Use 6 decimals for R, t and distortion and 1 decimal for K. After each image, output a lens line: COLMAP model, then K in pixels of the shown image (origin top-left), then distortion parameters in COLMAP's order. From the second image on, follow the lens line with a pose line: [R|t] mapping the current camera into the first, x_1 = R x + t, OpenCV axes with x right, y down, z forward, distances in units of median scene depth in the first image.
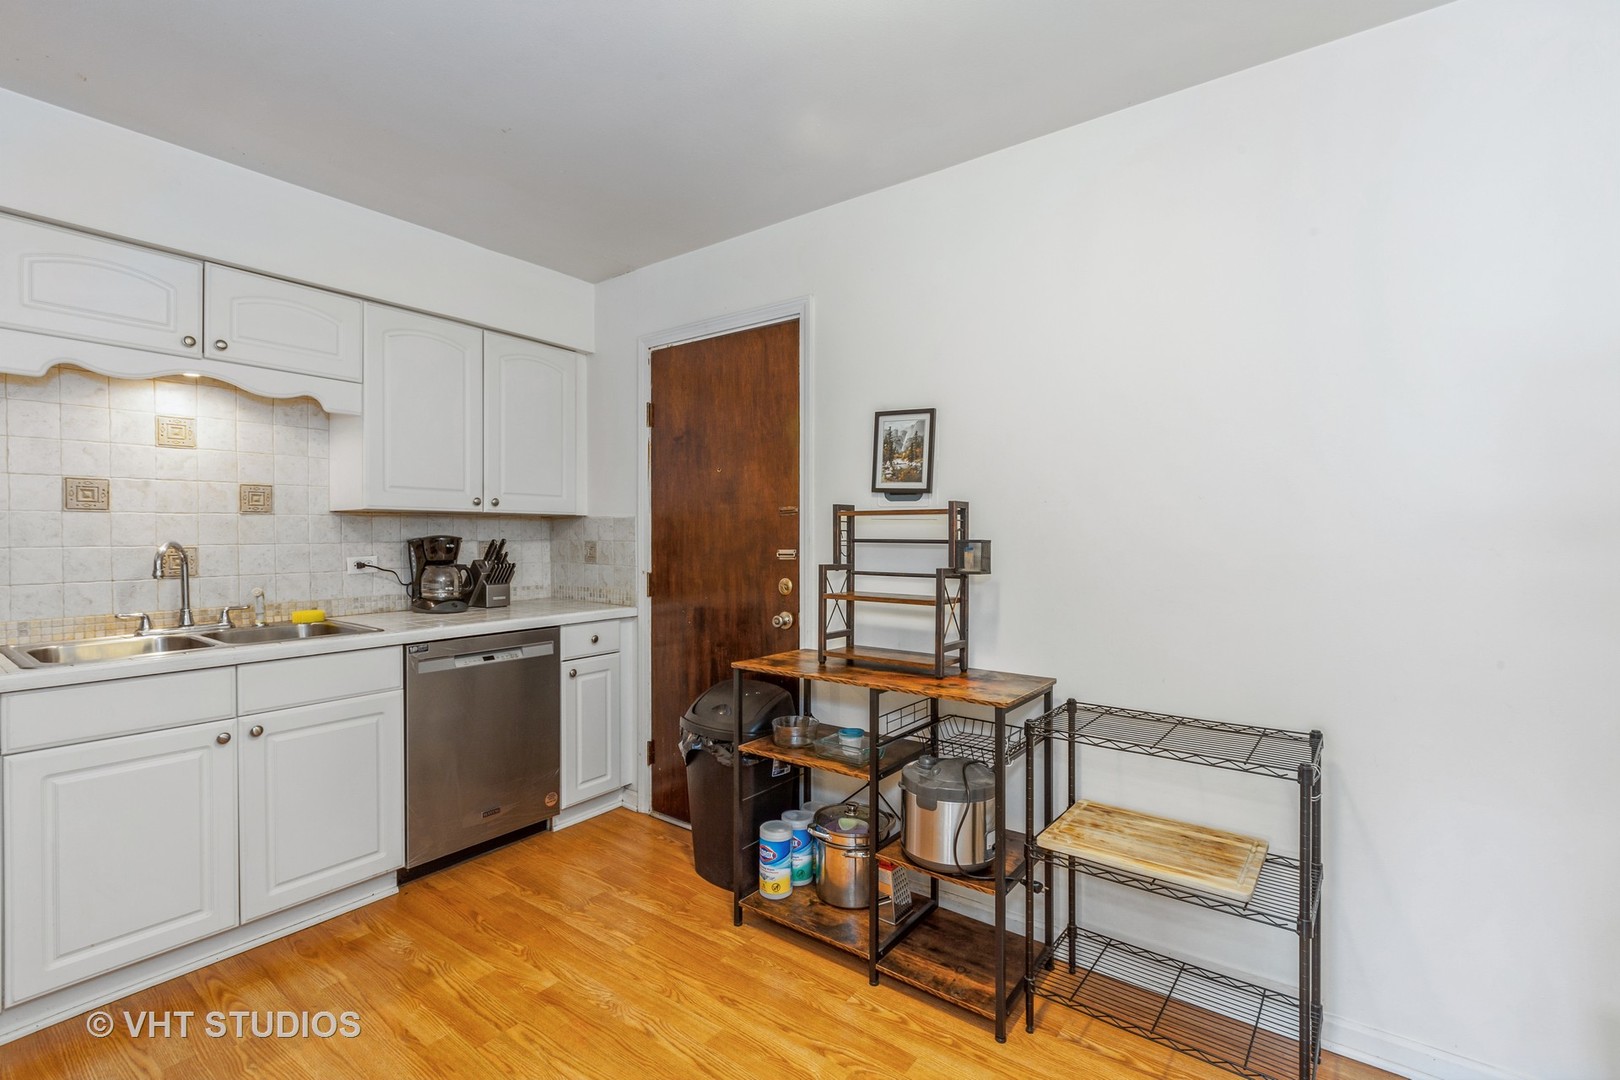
lens RADIAL K [[738.3, 0, 802.7], [0, 738.3, 540.9], [0, 0, 1]] dist [0.002111, -0.000037]
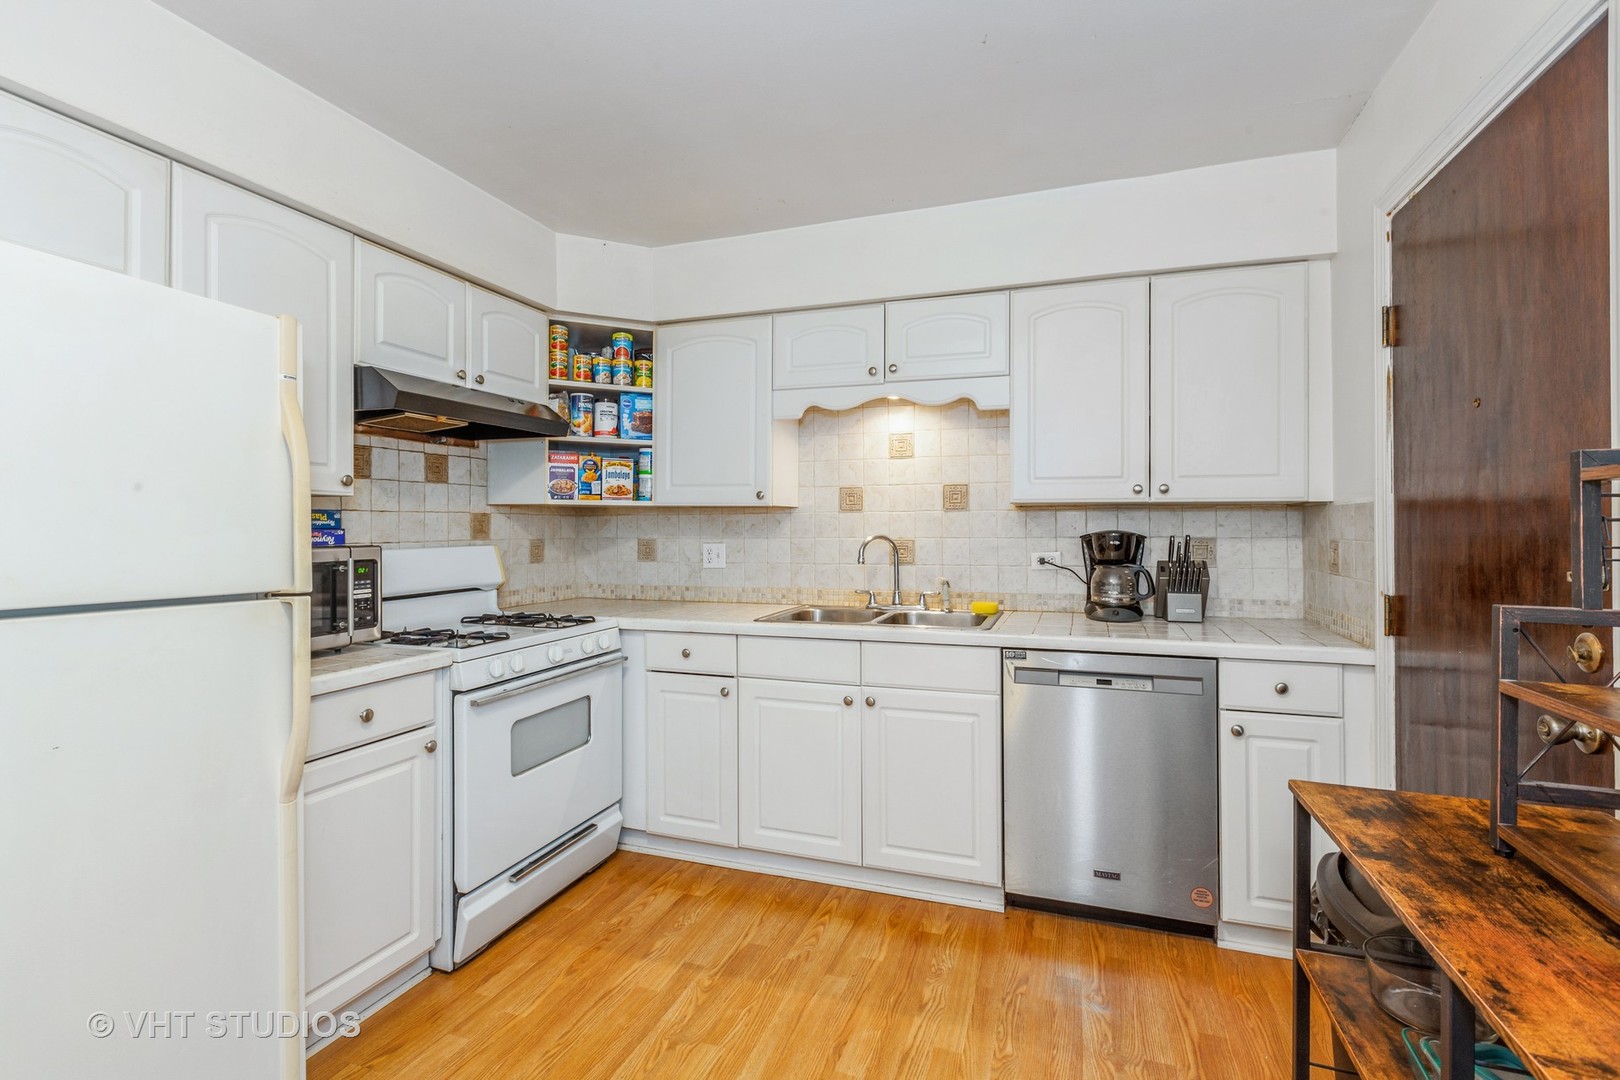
lens RADIAL K [[738.3, 0, 806.2], [0, 738.3, 525.6], [0, 0, 1]] dist [0.002111, -0.000037]
pose [[0.293504, -0.003928, -0.955950, 0.238346], [-0.010206, 0.999922, -0.007242, -0.003451], [0.955903, 0.011882, 0.293441, 0.420448]]
